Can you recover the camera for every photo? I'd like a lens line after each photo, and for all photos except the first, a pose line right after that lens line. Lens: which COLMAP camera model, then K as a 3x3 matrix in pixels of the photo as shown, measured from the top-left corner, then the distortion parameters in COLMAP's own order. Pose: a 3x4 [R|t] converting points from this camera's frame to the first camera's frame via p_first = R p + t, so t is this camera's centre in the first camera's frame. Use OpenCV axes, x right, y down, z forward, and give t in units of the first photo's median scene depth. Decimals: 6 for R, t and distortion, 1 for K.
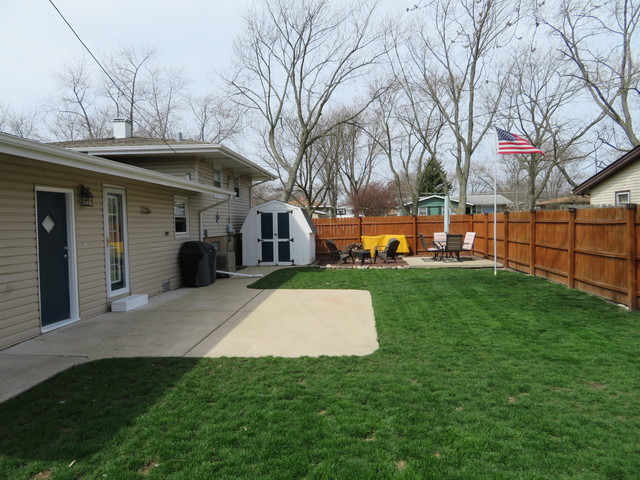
lens RADIAL K [[459.7, 0, 320.0], [0, 459.7, 240.0], [0, 0, 1]] dist [-0.011354, 0.002487]
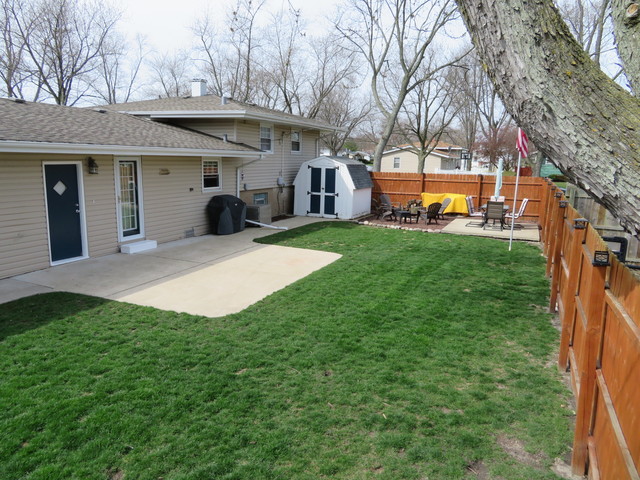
lens RADIAL K [[459.7, 0, 320.0], [0, 459.7, 240.0], [0, 0, 1]] dist [-0.011354, 0.002487]
pose [[0.944707, 0.100979, -0.311979, 0.261692], [-0.055904, 0.987073, 0.150202, -0.058229], [0.323114, -0.124456, 0.938141, -0.024717]]
